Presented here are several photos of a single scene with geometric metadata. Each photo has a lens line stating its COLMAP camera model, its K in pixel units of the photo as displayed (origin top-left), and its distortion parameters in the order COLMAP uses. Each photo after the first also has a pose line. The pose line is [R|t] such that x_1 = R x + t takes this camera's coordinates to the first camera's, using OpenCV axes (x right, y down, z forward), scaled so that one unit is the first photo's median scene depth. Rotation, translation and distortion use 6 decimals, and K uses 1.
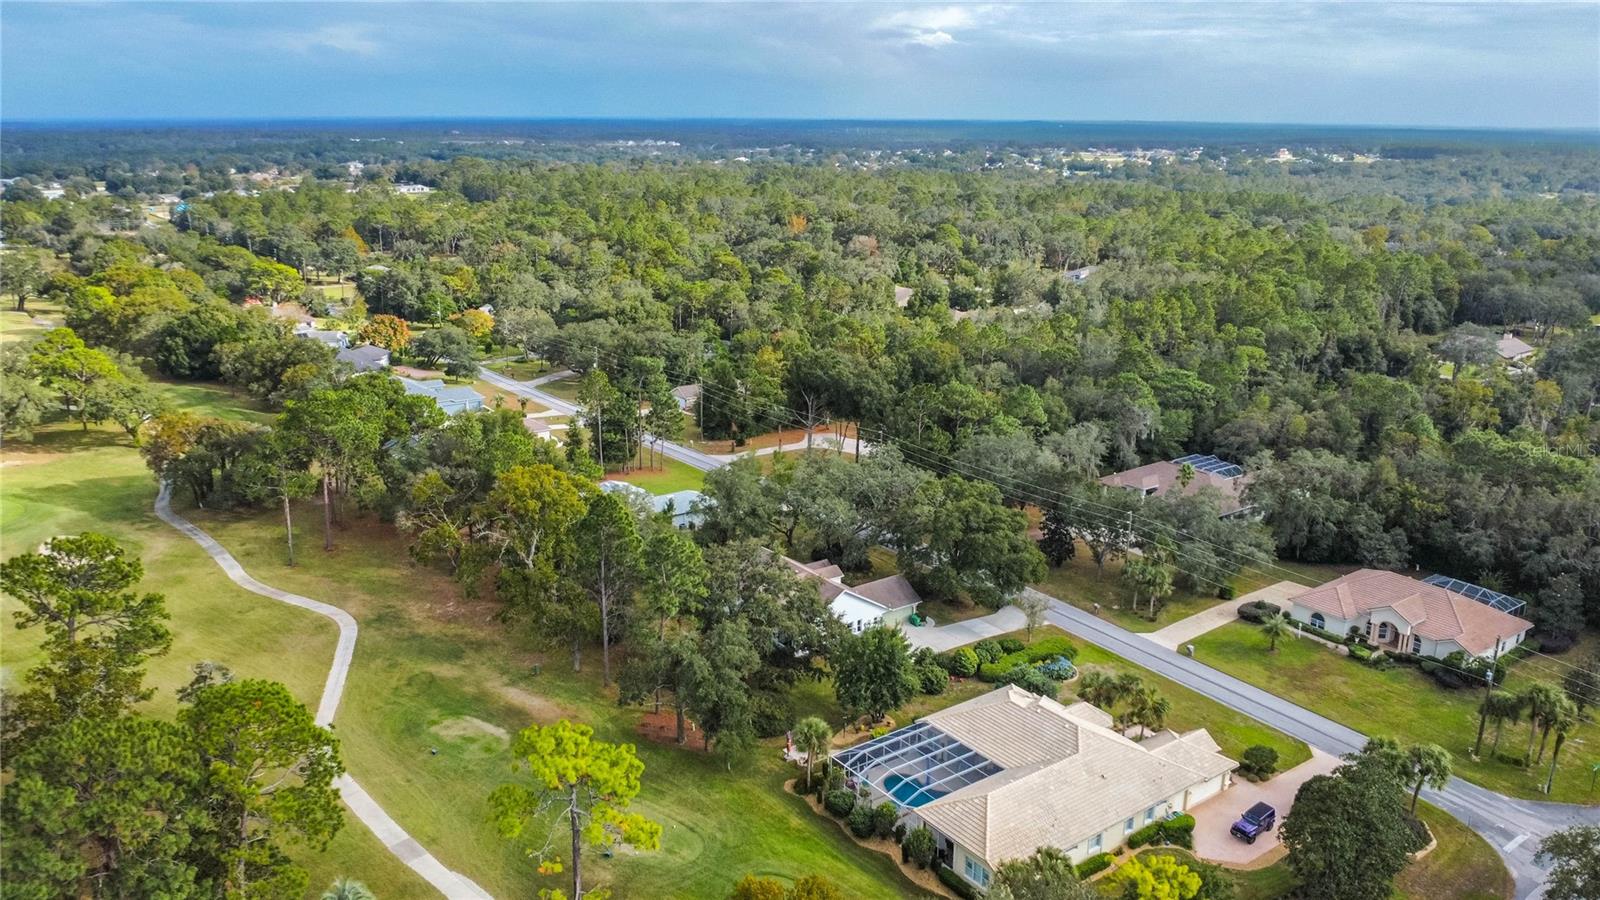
lens RADIAL K [[1182.4, 0, 798.0], [0, 1182.4, 453.9], [0, 0, 1]] dist [-0.029988, -0.009252]
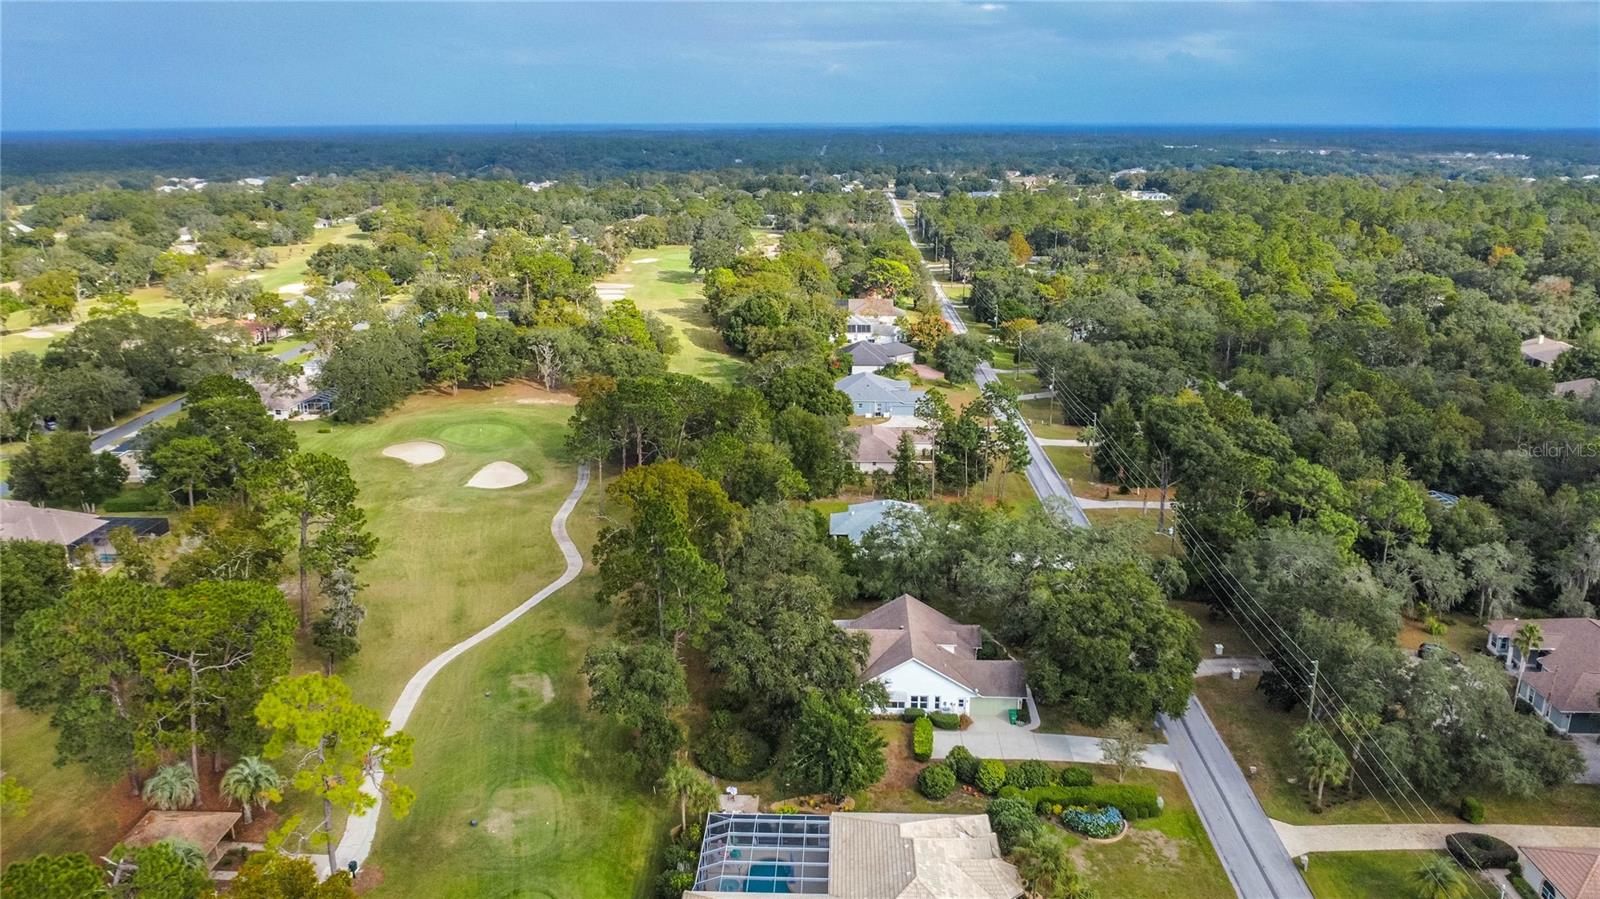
lens RADIAL K [[1182.4, 0, 800.7], [0, 1182.4, 445.8], [0, 0, 1]] dist [-0.029988, -0.009252]
pose [[0.787270, 0.157069, -0.596267, 0.447357], [-0.164221, 0.985496, 0.042774, -0.063469], [0.594338, 0.064245, 0.801645, 0.200388]]
